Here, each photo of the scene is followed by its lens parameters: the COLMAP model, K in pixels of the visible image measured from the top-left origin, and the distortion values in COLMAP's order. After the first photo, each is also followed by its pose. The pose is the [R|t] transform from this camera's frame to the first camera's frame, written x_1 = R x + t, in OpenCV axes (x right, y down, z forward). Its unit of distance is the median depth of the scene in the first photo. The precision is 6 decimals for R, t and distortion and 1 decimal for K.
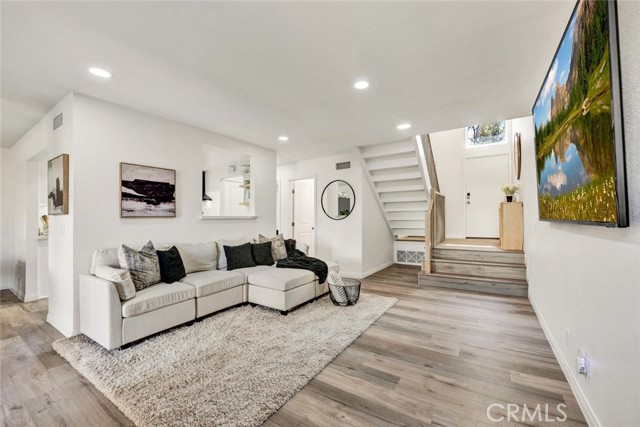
lens RADIAL K [[260.3, 0, 312.3], [0, 260.3, 215.8], [0, 0, 1]] dist [0.002909, 0.000755]
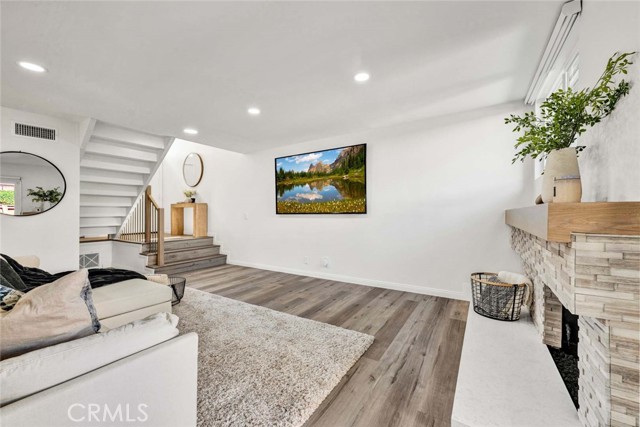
lens RADIAL K [[257.6, 0, 320.0], [0, 257.6, 213.5], [0, 0, 1]] dist [-0.000115, 0.000024]
pose [[-0.023416, 0.007773, 0.999696, -1.150554], [0.006200, 0.999952, -0.007629, 0.037950], [-0.999707, 0.006020, -0.023463, 0.697716]]
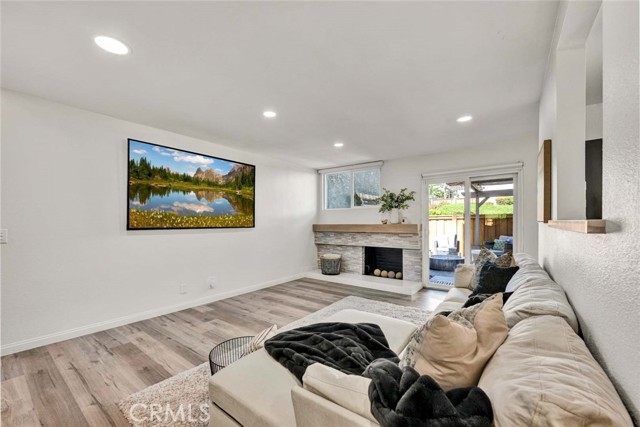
lens RADIAL K [[256.1, 0, 318.7], [0, 256.1, 227.6], [0, 0, 1]] dist [-0.001751, -0.000116]
pose [[-0.999140, 0.010731, 0.040062, -0.081205], [0.011526, 0.999740, 0.019673, -0.004586], [-0.039840, 0.020117, -0.999004, 2.163831]]
